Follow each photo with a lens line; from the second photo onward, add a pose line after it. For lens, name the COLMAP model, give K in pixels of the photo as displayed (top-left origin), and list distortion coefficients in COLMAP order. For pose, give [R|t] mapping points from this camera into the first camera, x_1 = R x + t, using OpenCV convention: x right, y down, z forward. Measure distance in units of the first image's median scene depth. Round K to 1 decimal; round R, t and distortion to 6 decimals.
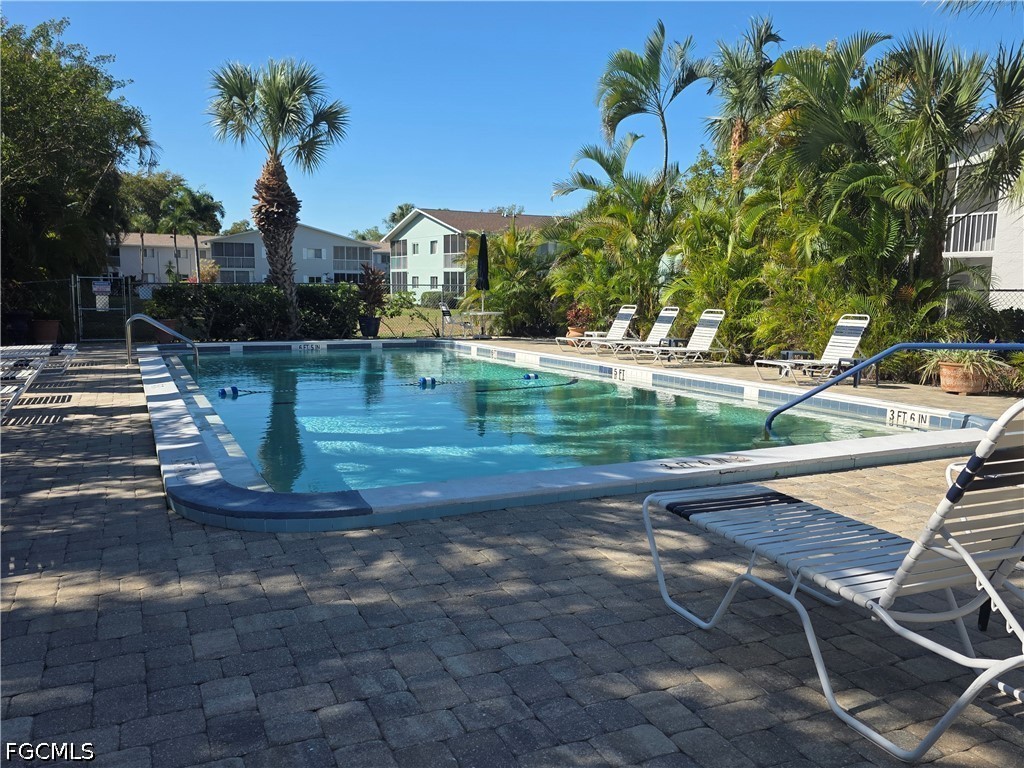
lens RADIAL K [[805.5, 0, 512.3], [0, 805.5, 385.7], [0, 0, 1]] dist [0.082396, -0.000010]
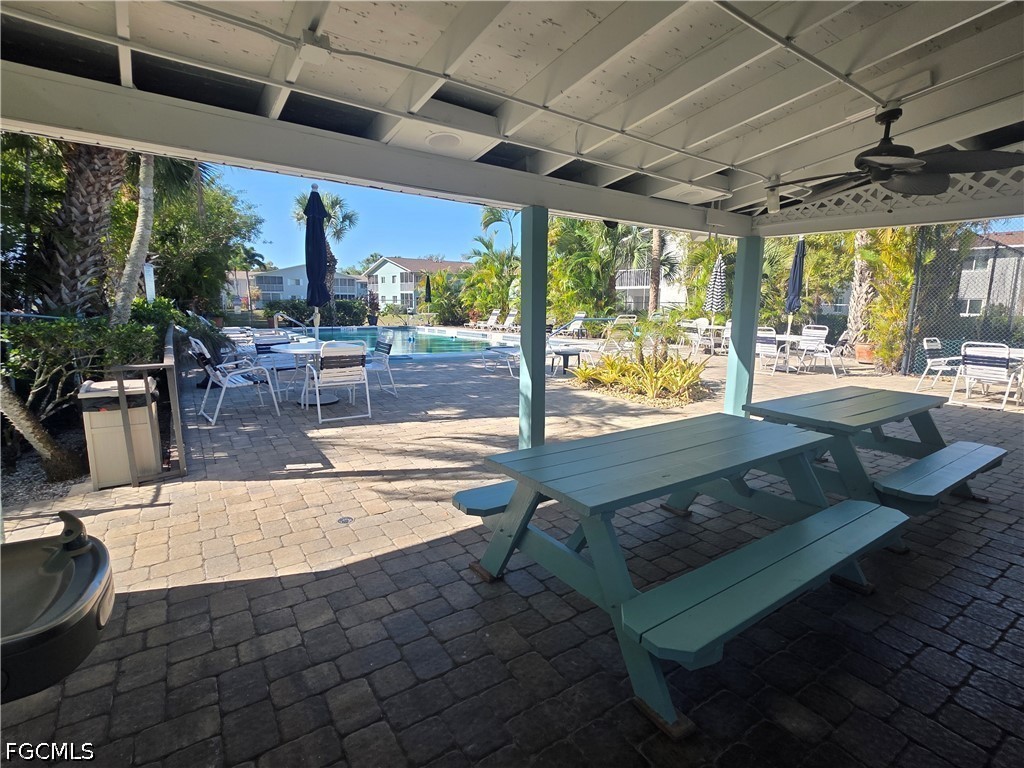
lens RADIAL K [[479.7, 0, 512.8], [0, 479.7, 382.7], [0, 0, 1]] dist [-0.002192, -0.000117]
pose [[0.988395, -0.026378, 0.149599, -0.012093], [0.019674, 0.998742, 0.046120, 0.035315], [-0.150627, -0.042641, 0.987671, -0.264558]]
